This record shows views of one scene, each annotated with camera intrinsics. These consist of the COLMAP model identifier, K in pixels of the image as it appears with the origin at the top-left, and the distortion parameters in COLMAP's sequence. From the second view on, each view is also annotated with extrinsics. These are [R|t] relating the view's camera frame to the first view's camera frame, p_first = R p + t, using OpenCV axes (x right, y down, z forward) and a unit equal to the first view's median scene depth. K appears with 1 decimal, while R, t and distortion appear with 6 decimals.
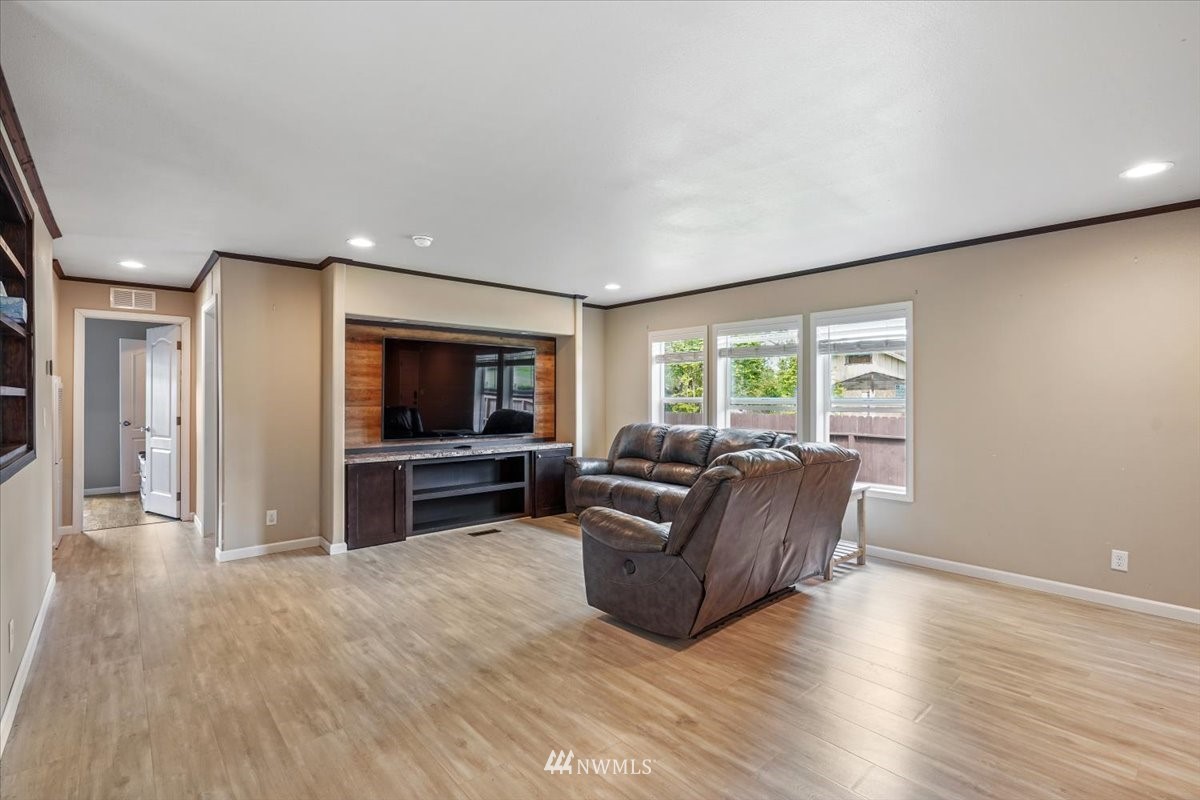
lens RADIAL K [[564.2, 0, 611.2], [0, 564.2, 375.5], [0, 0, 1]] dist [-0.000166, 0.000266]
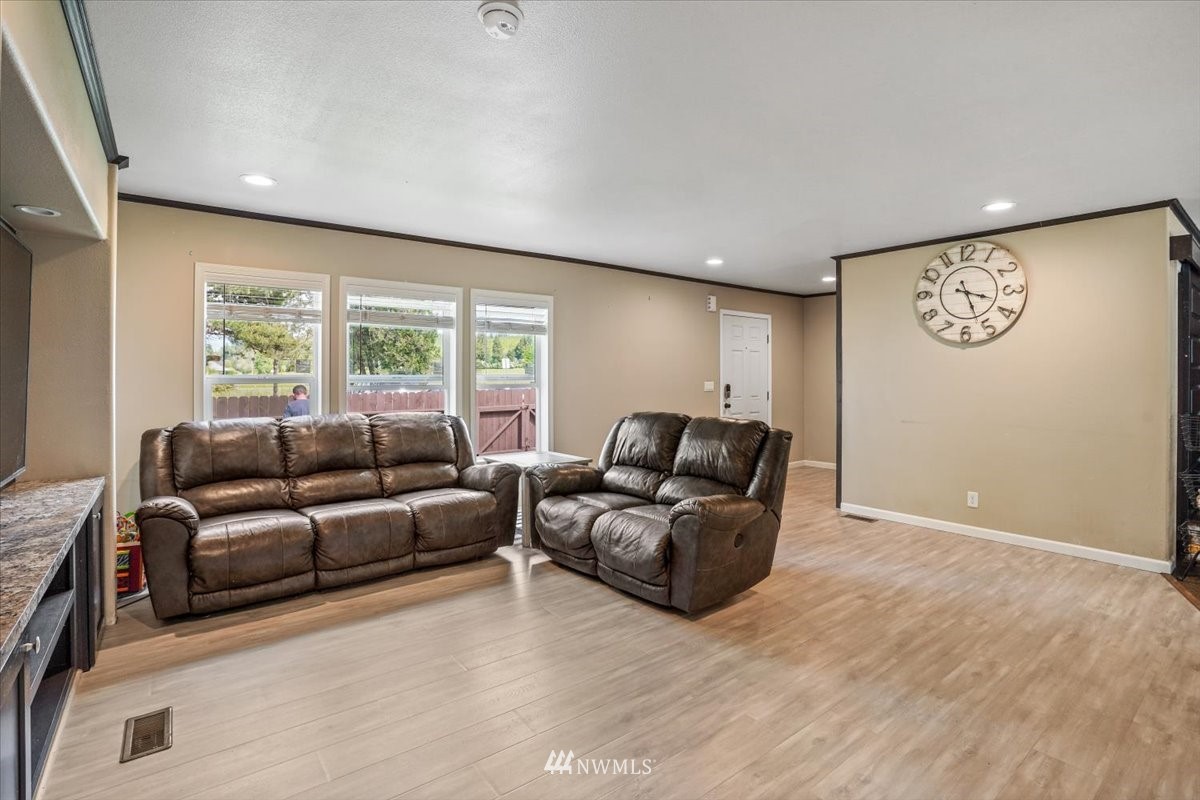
lens RADIAL K [[558.0, 0, 600.0], [0, 558.0, 400.0], [0, 0, 1]] dist [-0.050965, 0.017430]
pose [[0.070371, -0.047609, 0.996384, -0.898291], [-0.039896, 0.997927, 0.050501, 0.035066], [-0.996723, -0.043306, 0.068326, 1.095531]]
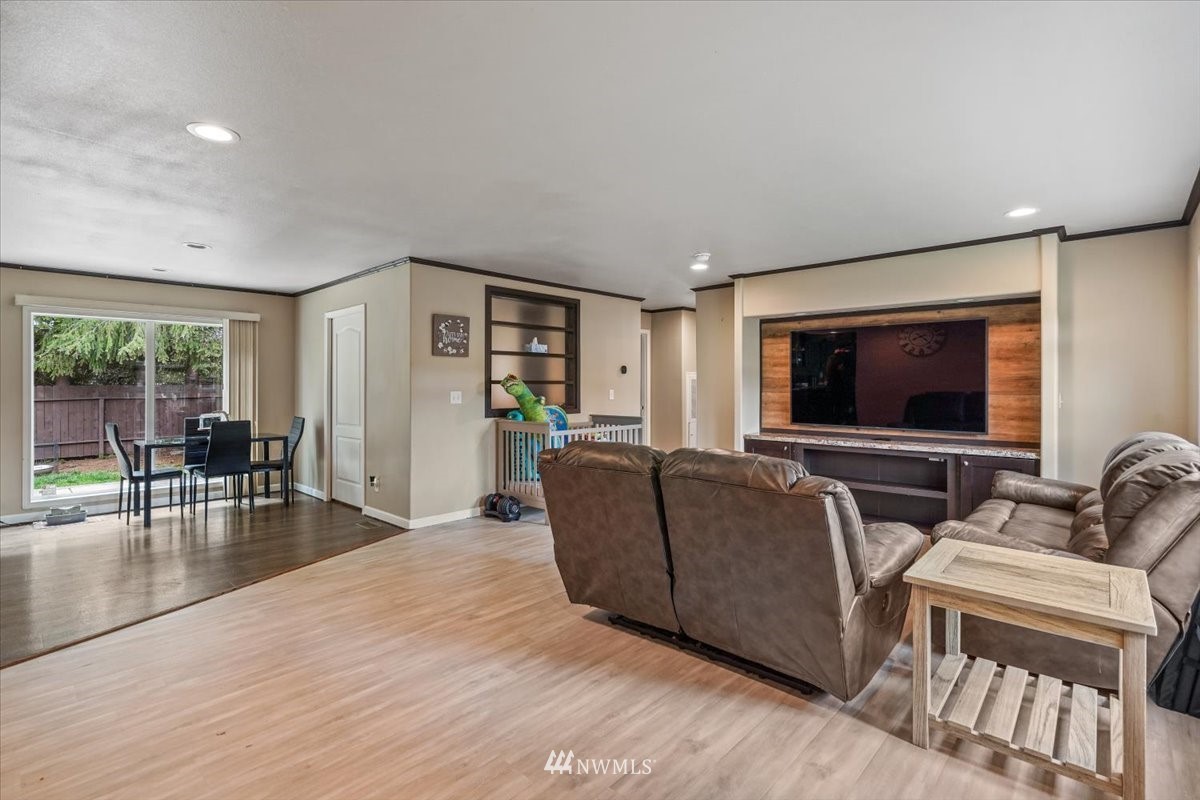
lens RADIAL K [[560.0, 0, 597.5], [0, 560.0, 376.2], [0, 0, 1]] dist [-0.001418, 0.000112]
pose [[0.083663, -0.012901, -0.996411, 1.054882], [0.040855, 0.999120, -0.009506, 0.025796], [0.995656, -0.039913, 0.084117, 0.825235]]
